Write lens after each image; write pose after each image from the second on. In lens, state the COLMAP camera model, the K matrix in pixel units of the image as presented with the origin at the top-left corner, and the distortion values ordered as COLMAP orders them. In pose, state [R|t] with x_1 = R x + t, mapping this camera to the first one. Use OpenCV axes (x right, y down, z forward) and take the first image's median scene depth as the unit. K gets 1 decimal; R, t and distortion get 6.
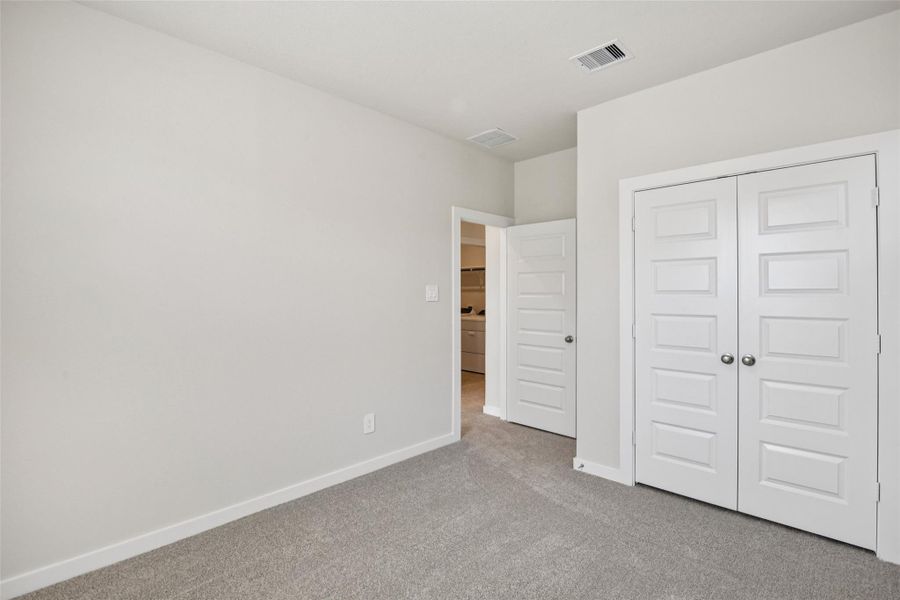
lens RADIAL K [[451.0, 0, 455.0], [0, 451.0, 296.5], [0, 0, 1]] dist [-0.005274, -0.000800]
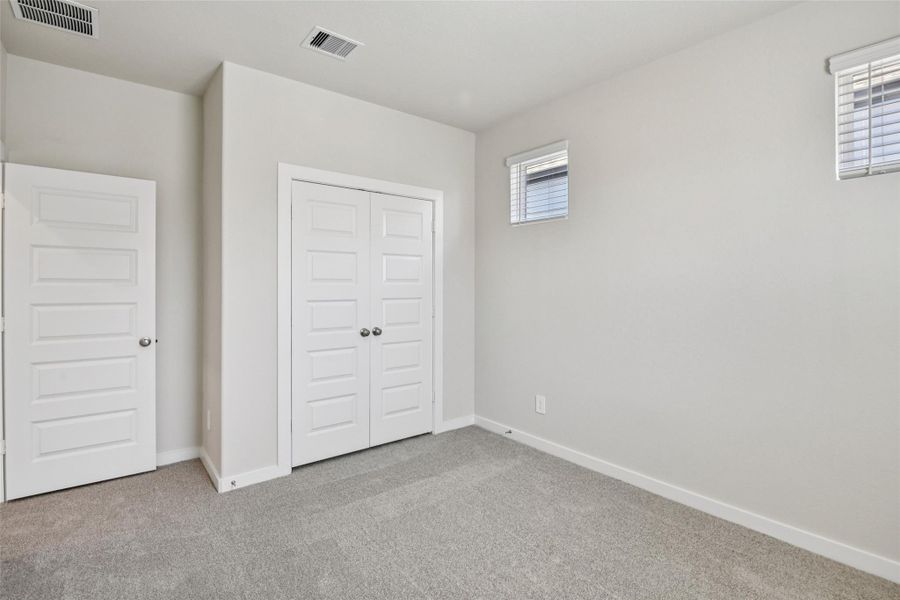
lens RADIAL K [[451.0, 0, 430.4], [0, 451.0, 292.9], [0, 0, 1]] dist [-0.005274, -0.000800]
pose [[0.110715, -0.016313, 0.993718, -0.577535], [0.003796, 0.999865, 0.015991, 0.004725], [-0.993845, 0.002002, 0.110762, 0.597265]]
